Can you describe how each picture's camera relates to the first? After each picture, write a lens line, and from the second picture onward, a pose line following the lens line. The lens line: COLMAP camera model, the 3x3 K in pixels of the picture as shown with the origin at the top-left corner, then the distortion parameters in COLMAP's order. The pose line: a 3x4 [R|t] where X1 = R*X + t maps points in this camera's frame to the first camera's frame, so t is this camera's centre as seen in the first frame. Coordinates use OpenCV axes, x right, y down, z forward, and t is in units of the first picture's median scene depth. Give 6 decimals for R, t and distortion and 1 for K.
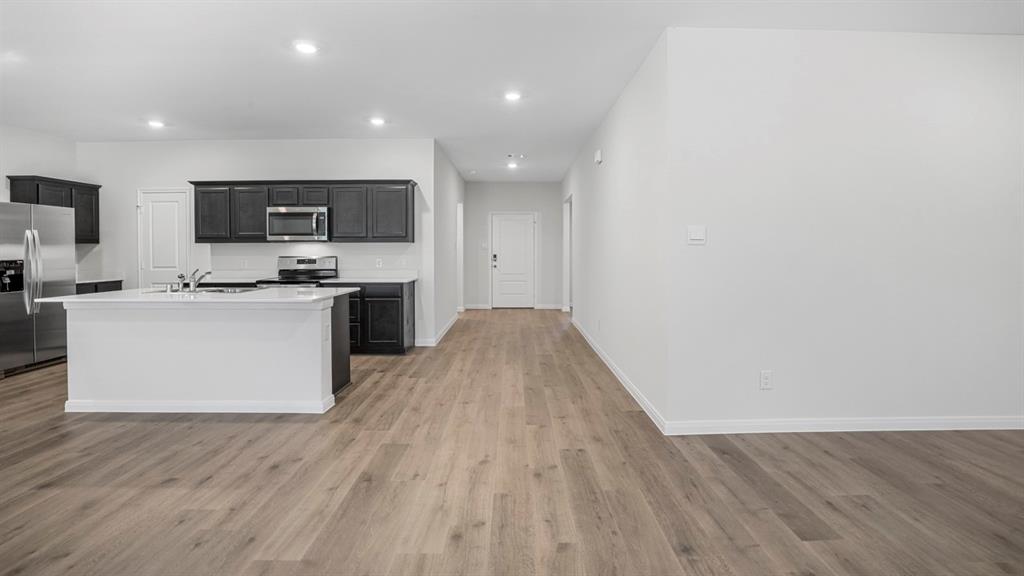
lens RADIAL K [[494.8, 0, 509.7], [0, 494.8, 245.1], [0, 0, 1]] dist [-0.000402, 0.000326]
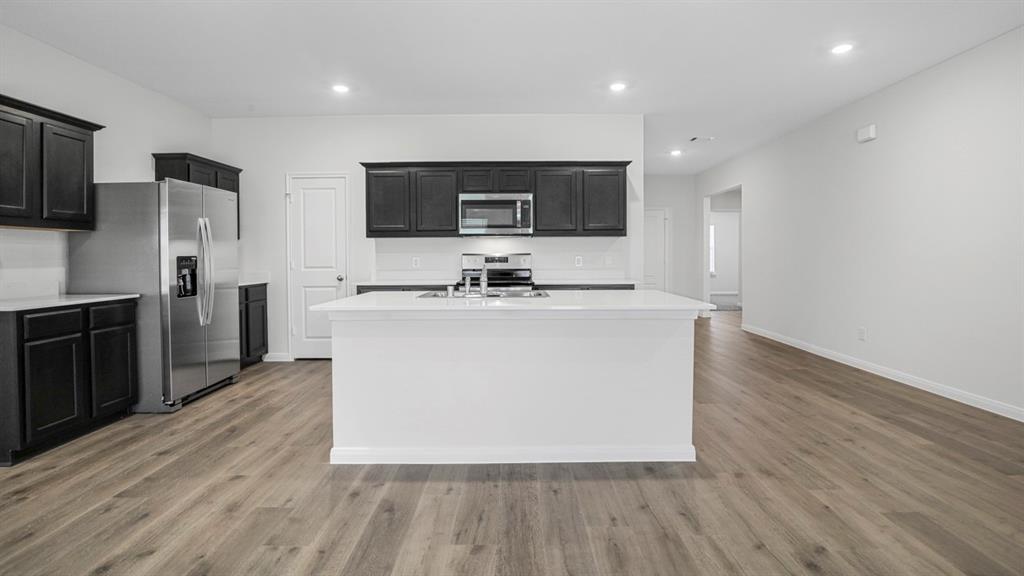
lens RADIAL K [[480.3, 0, 510.8], [0, 480.3, 252.6], [0, 0, 1]] dist [-0.019796, 0.000295]
pose [[0.999482, -0.002060, 0.032126, -0.431418], [0.001938, 0.999991, 0.003841, 0.018703], [-0.032134, -0.003776, 0.999476, 0.196862]]
